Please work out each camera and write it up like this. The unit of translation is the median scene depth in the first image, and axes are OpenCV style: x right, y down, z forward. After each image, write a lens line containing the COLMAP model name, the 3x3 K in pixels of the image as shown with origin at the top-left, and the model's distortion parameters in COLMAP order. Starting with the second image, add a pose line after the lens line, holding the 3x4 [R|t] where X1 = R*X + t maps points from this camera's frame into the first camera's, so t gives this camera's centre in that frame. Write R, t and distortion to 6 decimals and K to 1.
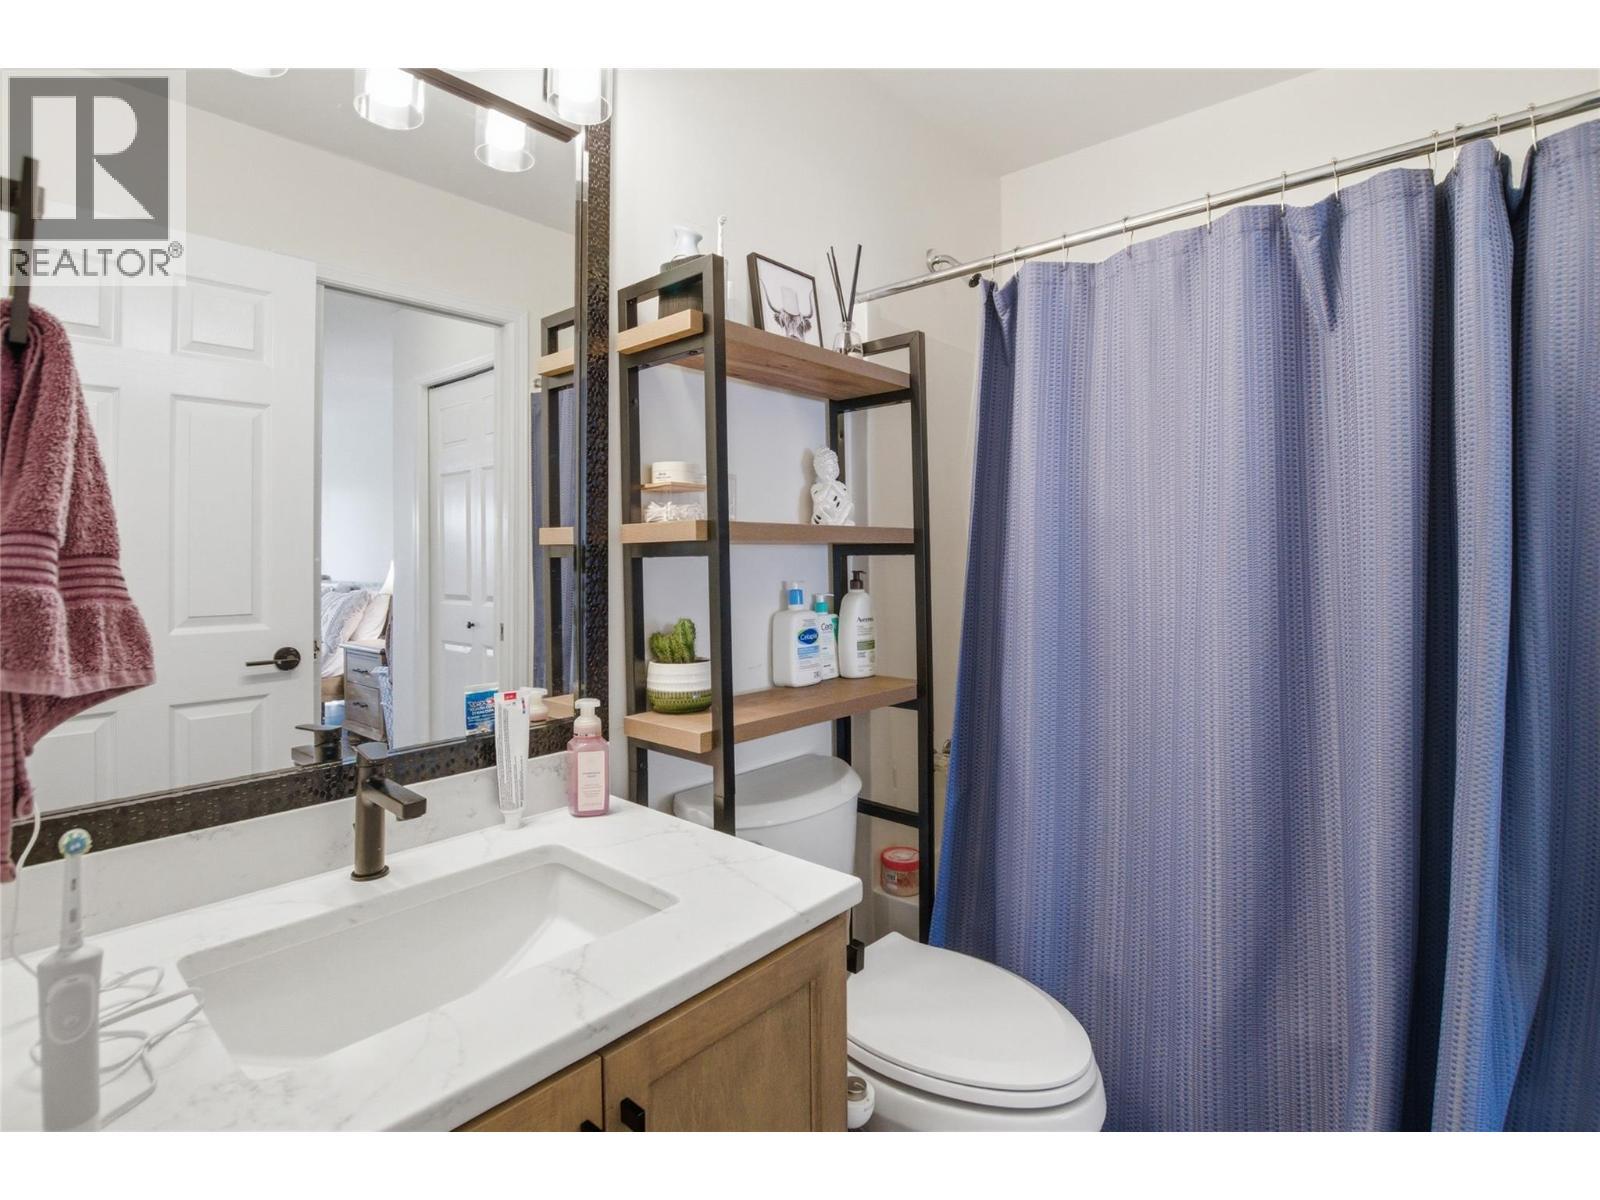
lens RADIAL K [[786.0, 0, 800.2], [0, 786.0, 544.6], [0, 0, 1]] dist [-0.002089, -0.000283]
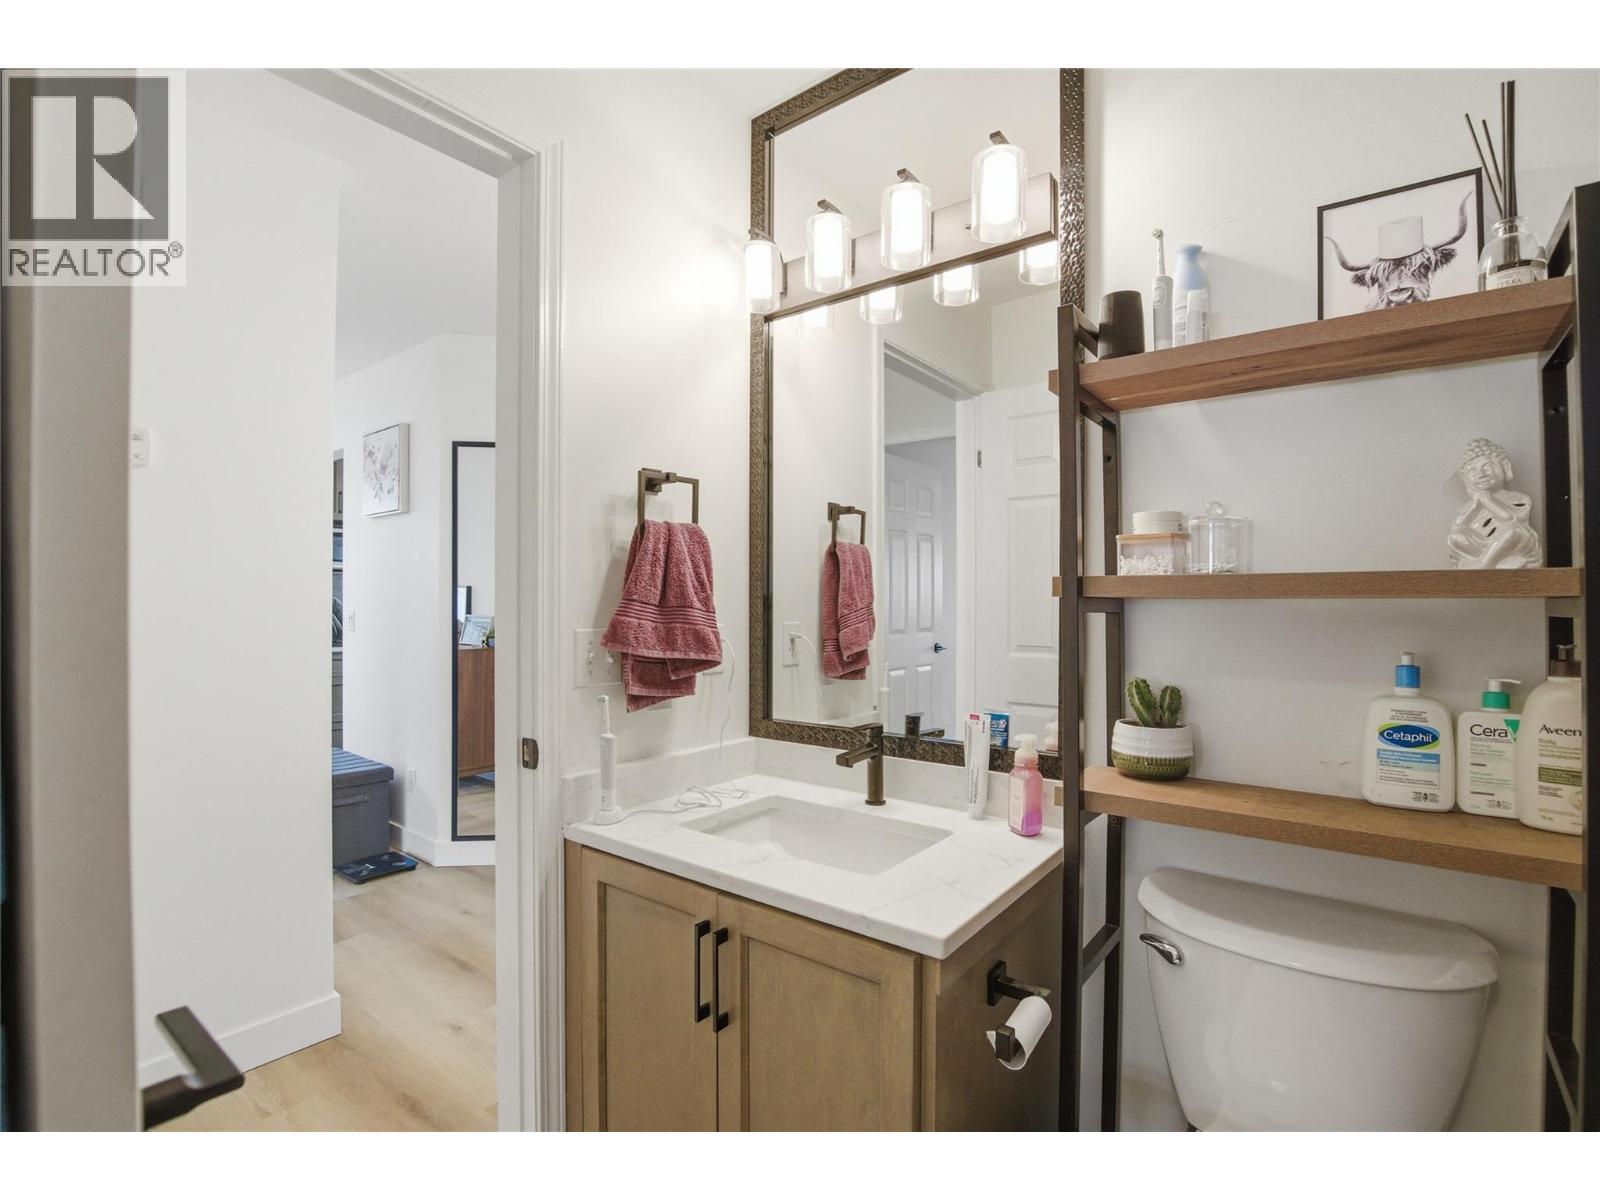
lens RADIAL K [[747.5, 0, 800.0], [0, 747.5, 600.0], [0, 0, 1]] dist [-0.024582, -0.000533]
pose [[0.069596, 0.003792, -0.997568, 0.691927], [0.009161, 0.999948, 0.004440, -0.006610], [0.997533, -0.009448, 0.069558, 0.520355]]
